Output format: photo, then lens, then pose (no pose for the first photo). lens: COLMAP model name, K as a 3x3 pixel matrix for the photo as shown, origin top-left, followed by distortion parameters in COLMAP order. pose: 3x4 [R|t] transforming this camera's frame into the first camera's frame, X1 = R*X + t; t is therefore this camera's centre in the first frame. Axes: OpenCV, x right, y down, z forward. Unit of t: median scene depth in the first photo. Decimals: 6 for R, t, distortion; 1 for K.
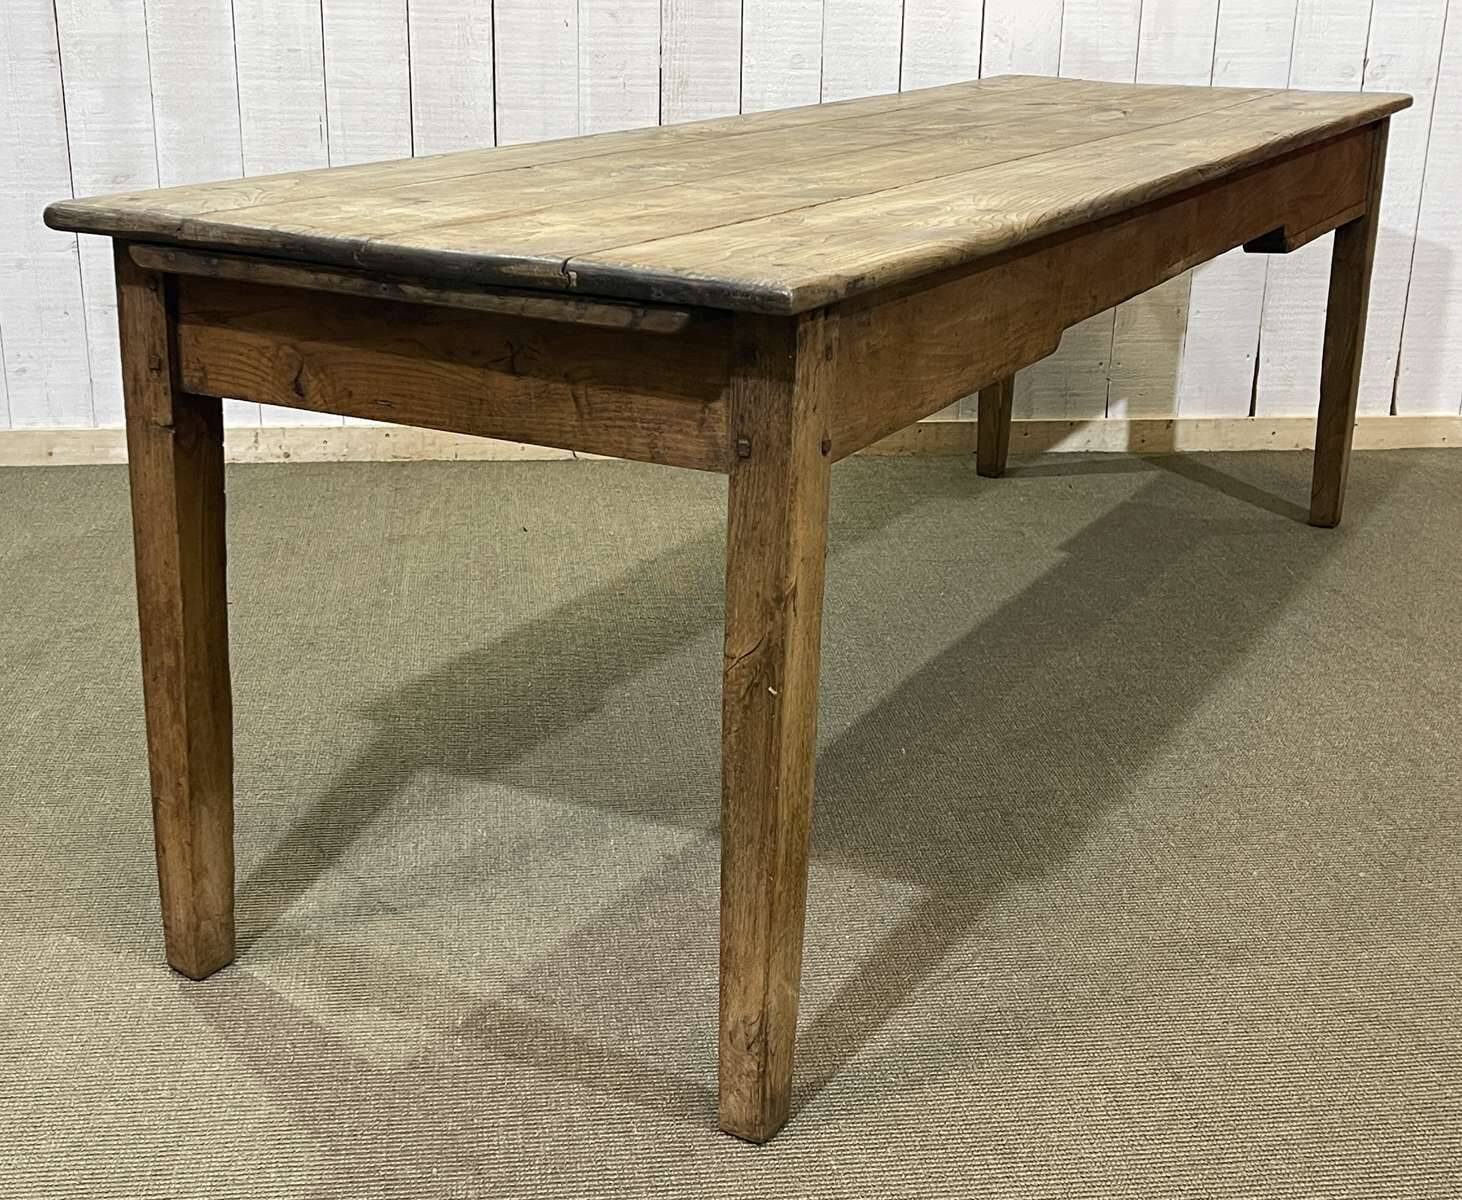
lens RADIAL K [[1968.0, 0, 743.5], [0, 1968.0, 606.6], [0, 0, 1]] dist [0.147792, -0.449155]
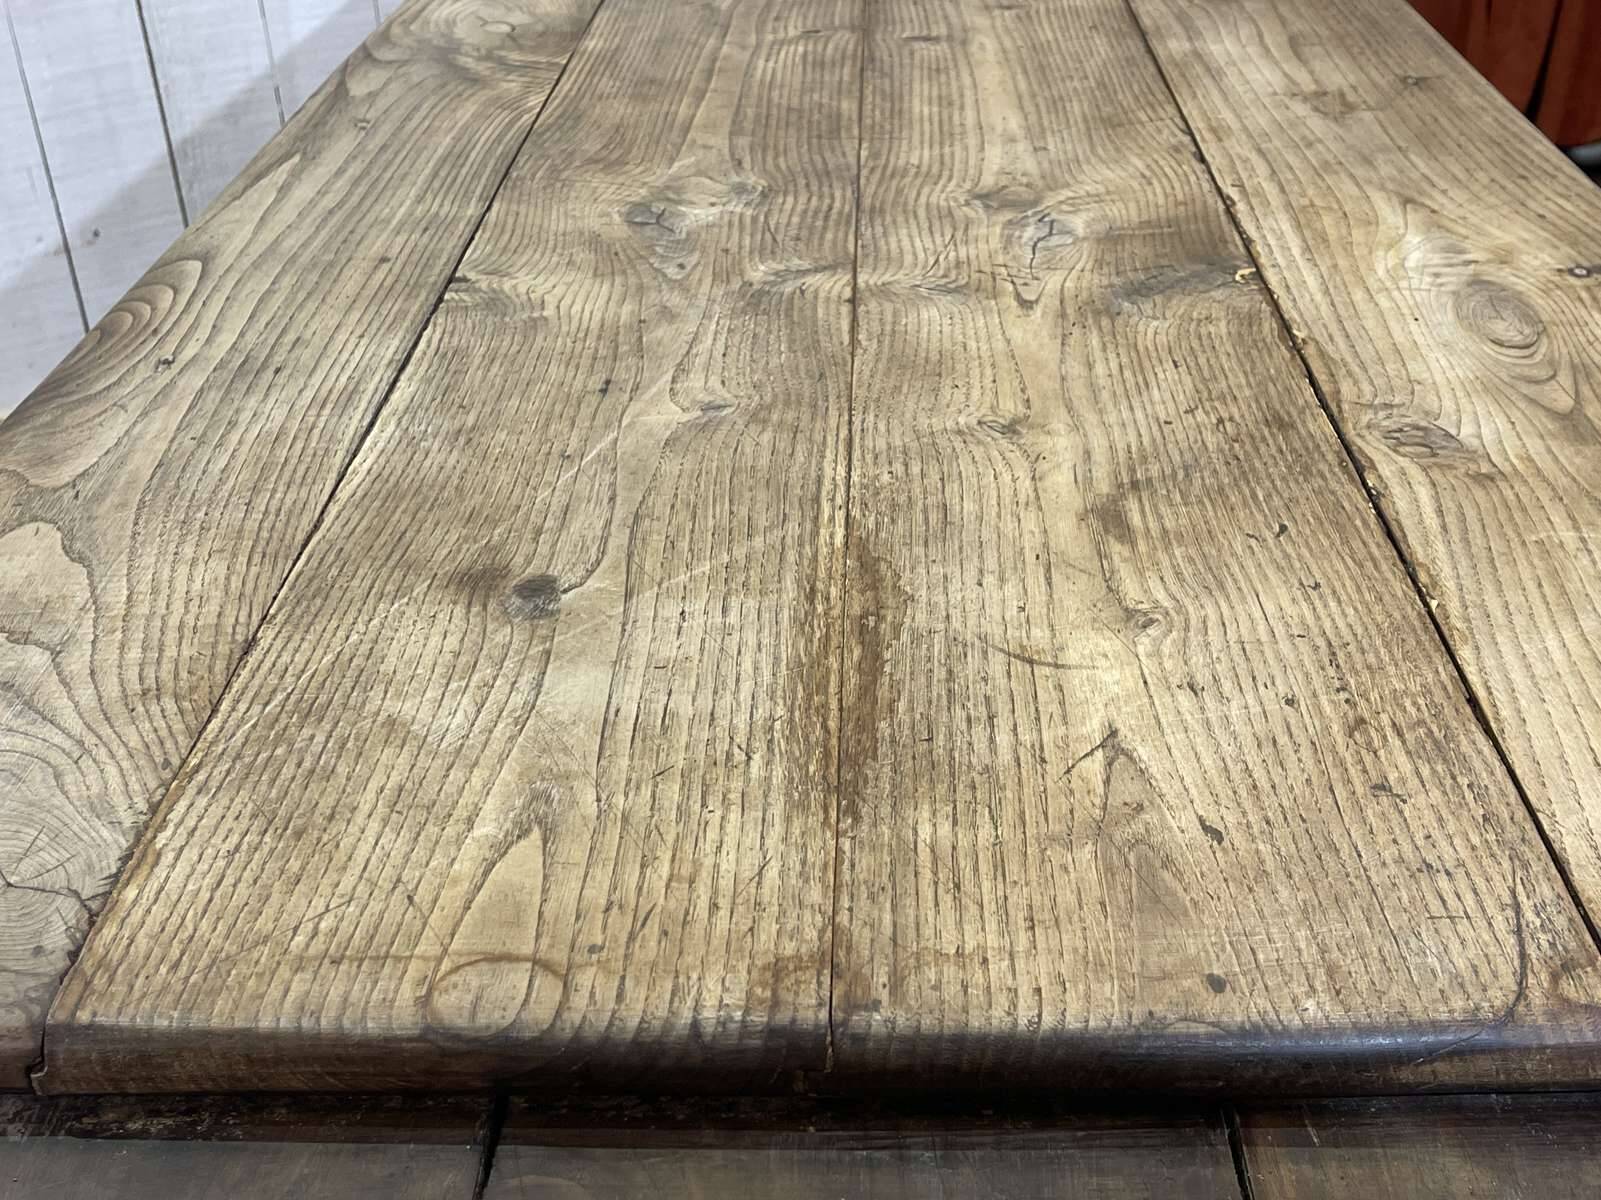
lens RADIAL K [[1858.6, 0, 823.3], [0, 1858.6, 596.8], [0, 0, 1]] dist [0.138206, -0.417834]
pose [[0.891147, -0.271933, 0.363194, -0.247042], [0.193003, 0.951653, 0.238968, -0.281855], [-0.410618, -0.142858, 0.900547, 0.673027]]
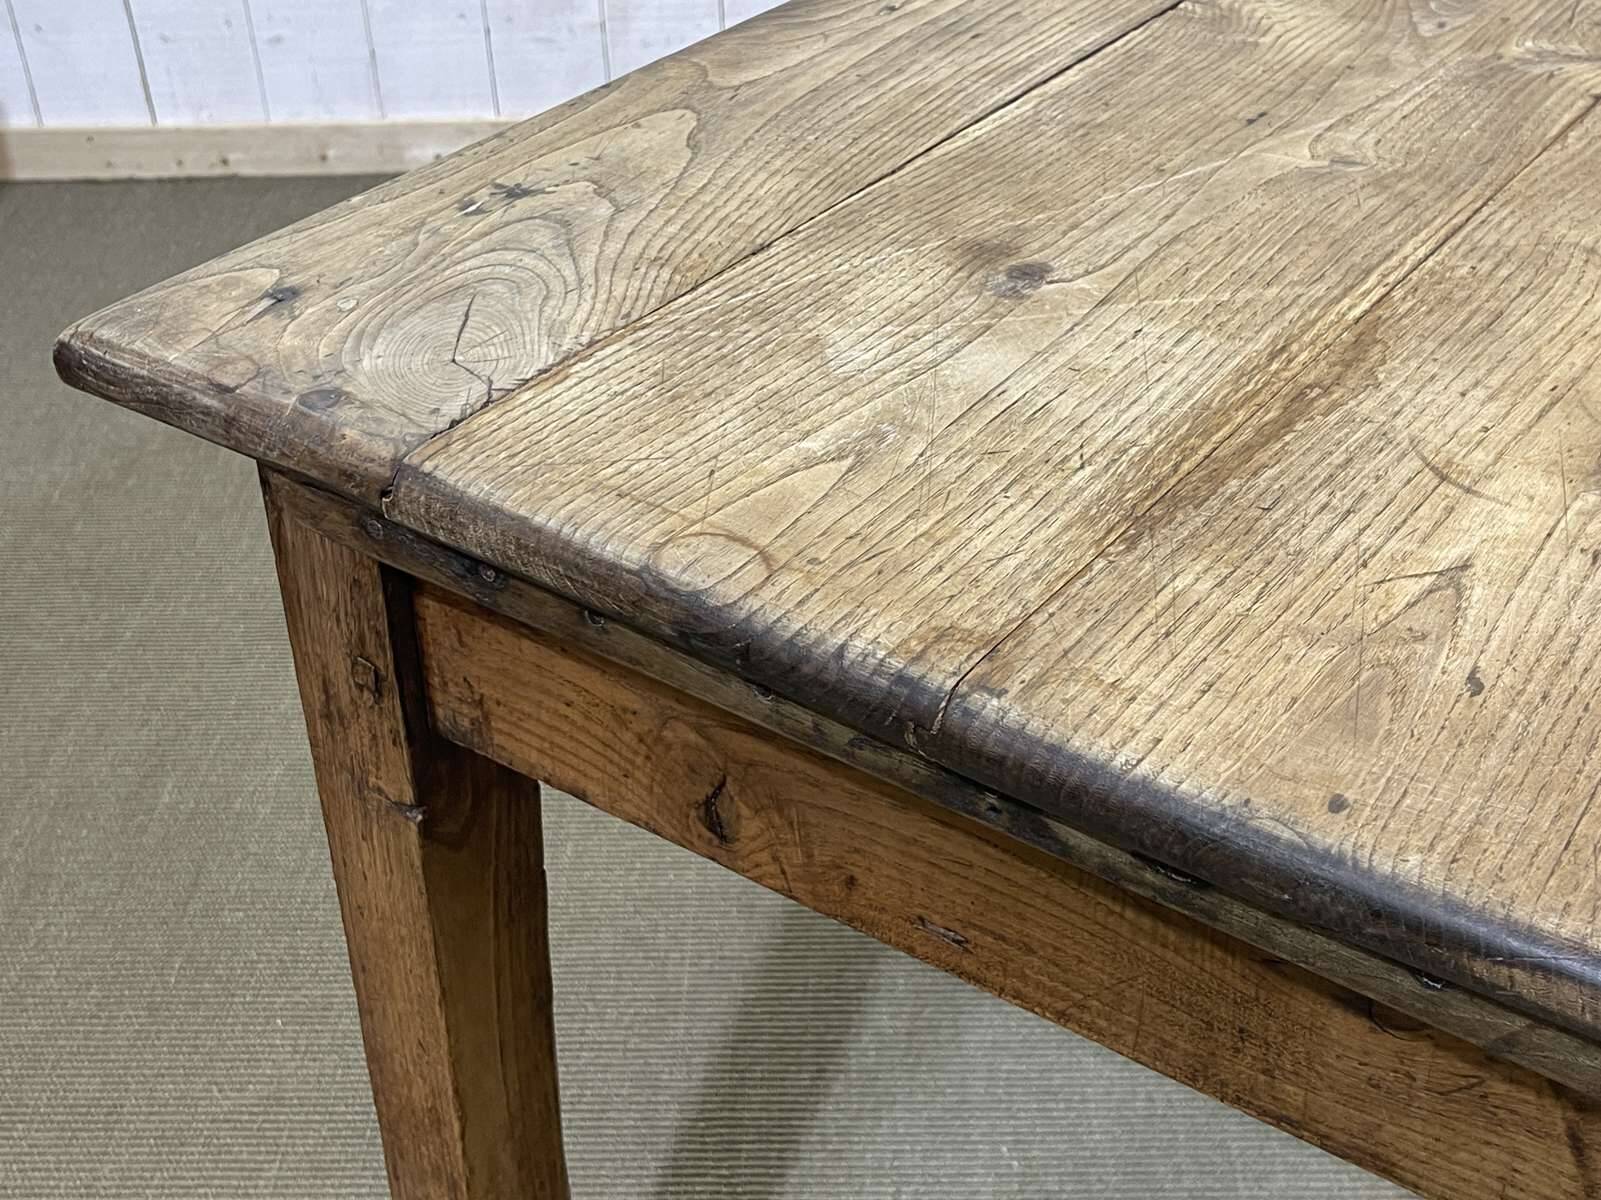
lens RADIAL K [[1983.2, 0, 800.5], [0, 1983.2, 600.0], [0, 0, 1]] dist [0.133984, -0.426729]
pose [[0.989001, 0.042123, -0.141786, -0.151674], [-0.001443, 0.961294, 0.275522, -0.252982], [0.147904, -0.272287, 0.950781, 0.633629]]
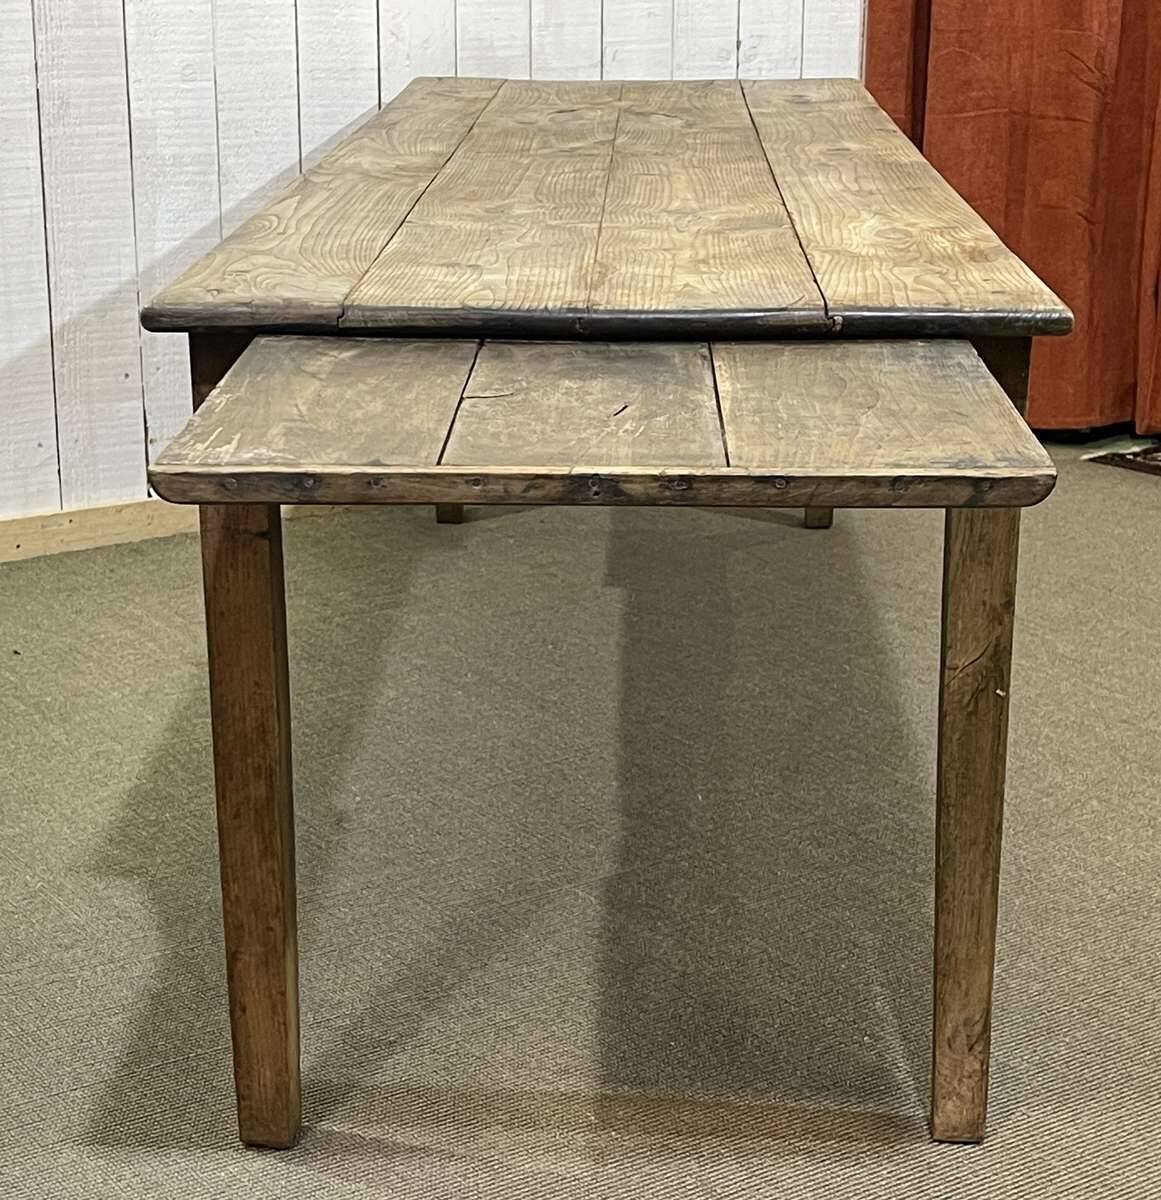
lens RADIAL K [[2558.5, 0, 604.6], [0, 2558.5, 610.4], [0, 0, 1]] dist [0.105741, -0.161847]
pose [[0.889445, -0.142615, 0.434221, -0.678951], [0.159688, 0.987163, -0.002877, -0.027112], [-0.428237, 0.071898, 0.900802, -0.131007]]
